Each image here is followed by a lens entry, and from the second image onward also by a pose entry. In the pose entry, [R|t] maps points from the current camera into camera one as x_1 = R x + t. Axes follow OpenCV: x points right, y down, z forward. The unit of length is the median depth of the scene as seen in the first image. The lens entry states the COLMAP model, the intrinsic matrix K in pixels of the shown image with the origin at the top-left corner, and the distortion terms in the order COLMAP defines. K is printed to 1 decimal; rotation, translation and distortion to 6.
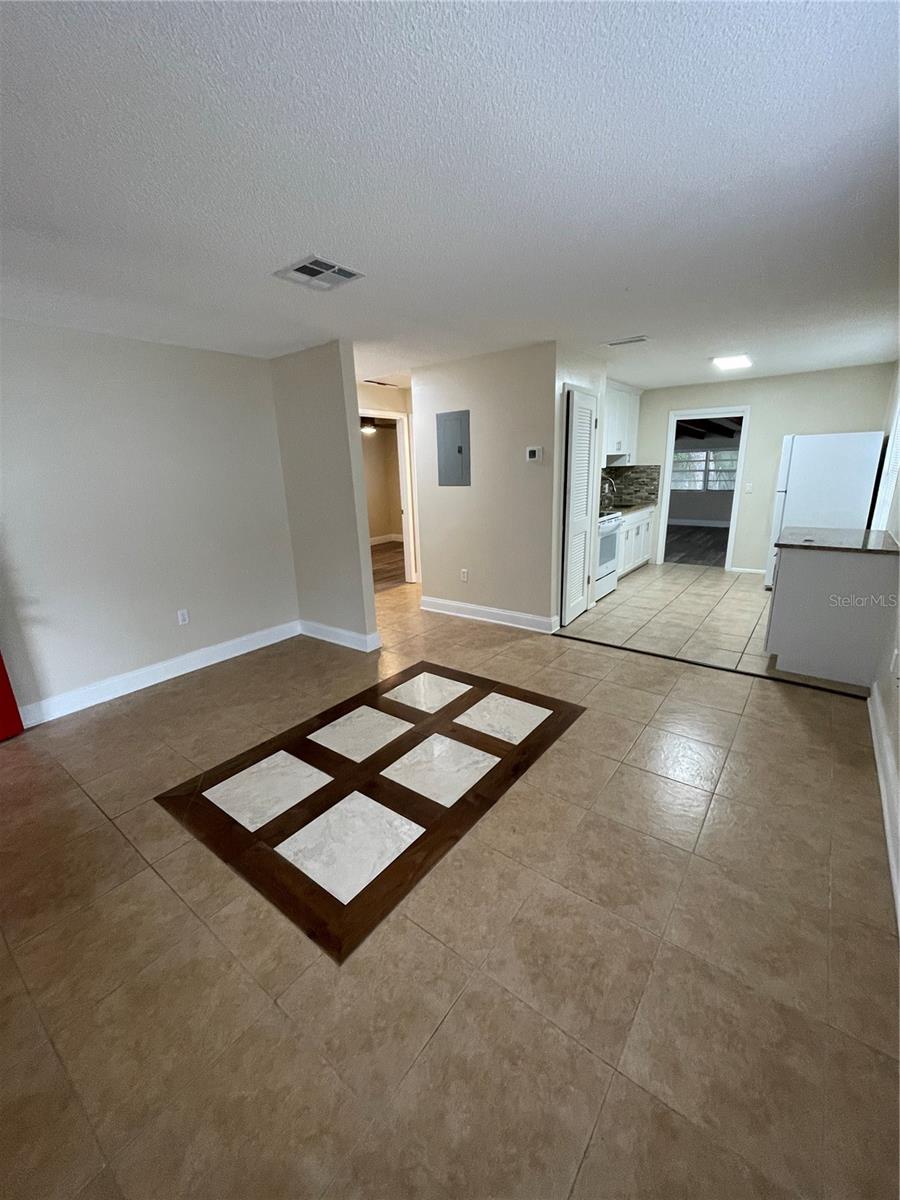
lens RADIAL K [[479.4, 0, 455.4], [0, 479.4, 599.0], [0, 0, 1]] dist [-0.010256, -0.000232]
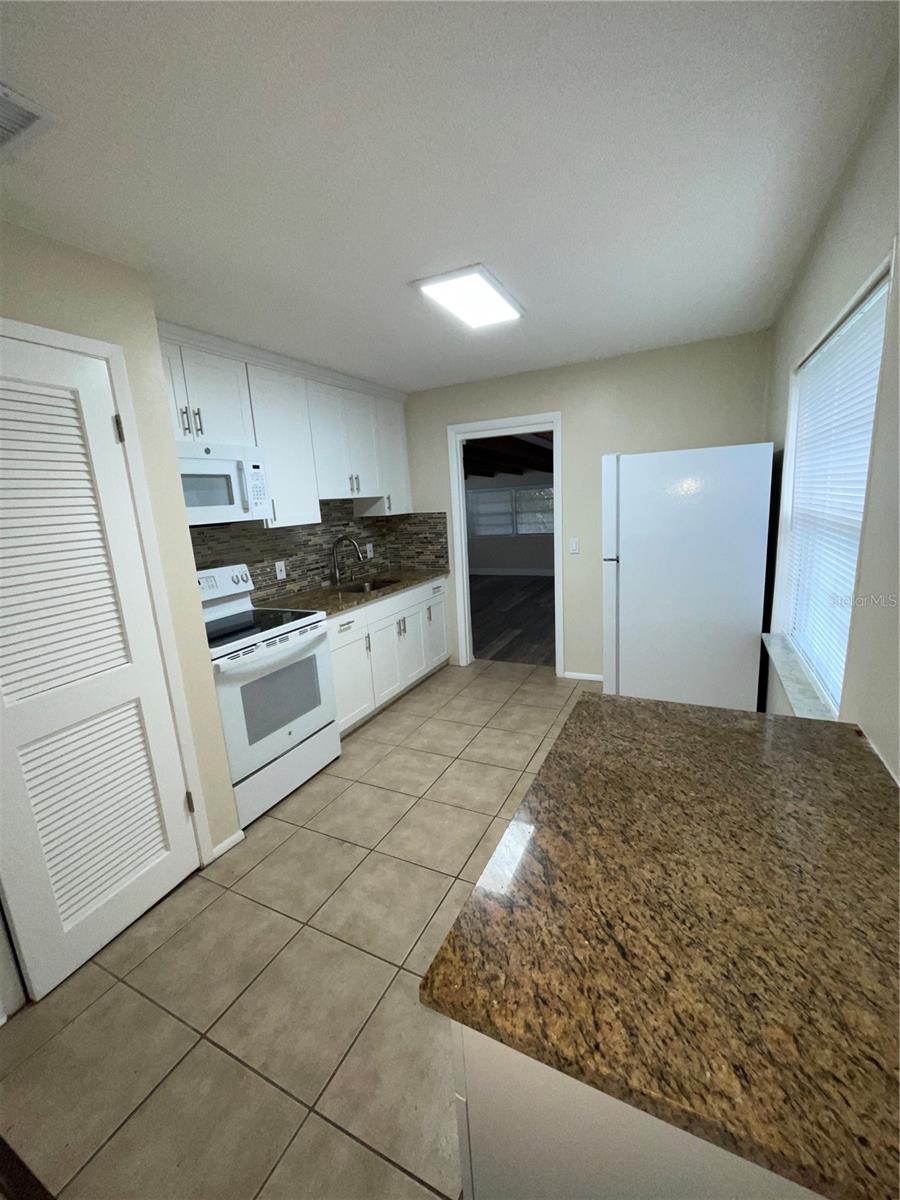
lens RADIAL K [[479.4, 0, 455.4], [0, 479.4, 599.0], [0, 0, 1]] dist [-0.010256, -0.000232]
pose [[0.981774, -0.063990, 0.178956, 0.521697], [0.077807, 0.994417, -0.071284, -0.196972], [-0.173395, 0.083909, 0.981271, 0.639997]]
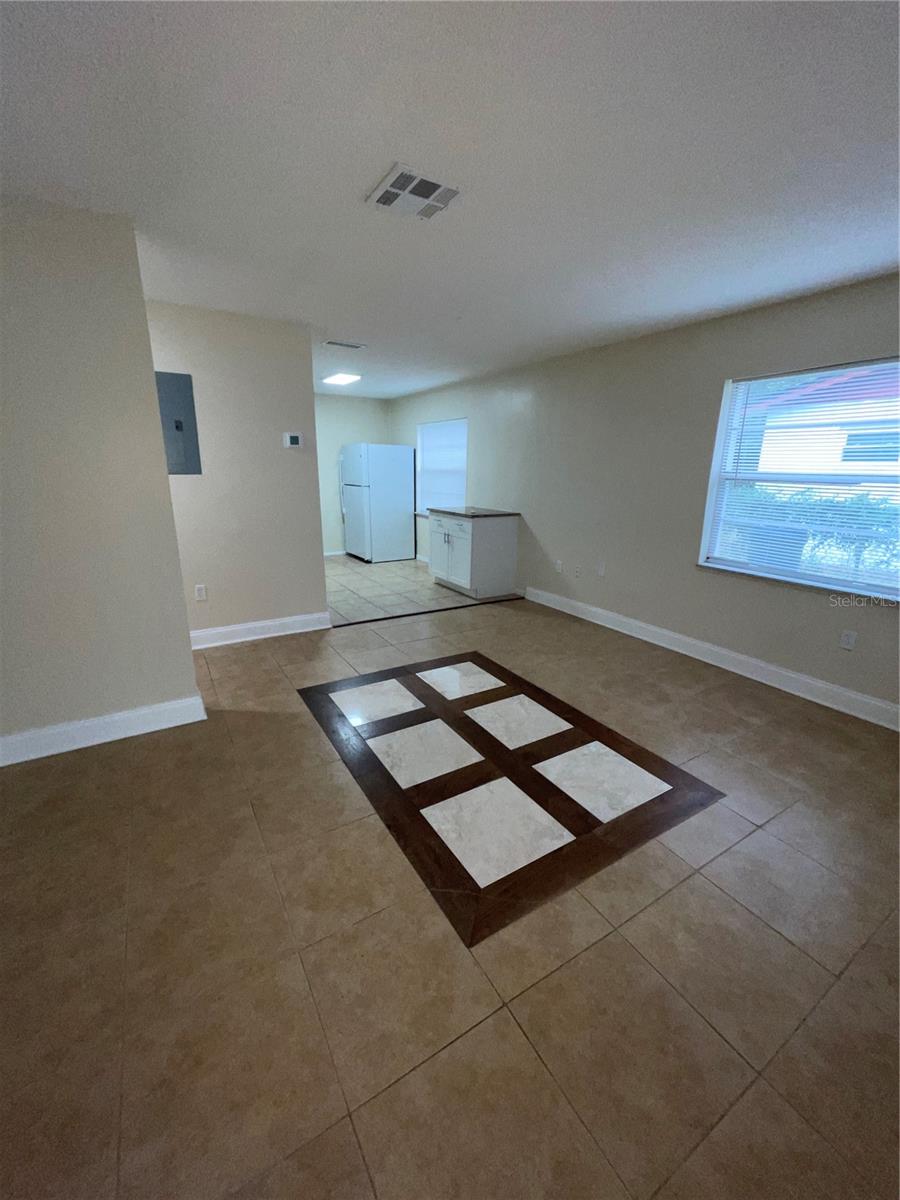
lens RADIAL K [[479.4, 0, 455.4], [0, 479.4, 599.0], [0, 0, 1]] dist [-0.010256, -0.000232]
pose [[0.360547, -0.210742, 0.908622, -0.612095], [0.228554, 0.964405, 0.132989, -0.057478], [-0.904306, 0.159720, 0.395880, 0.387942]]
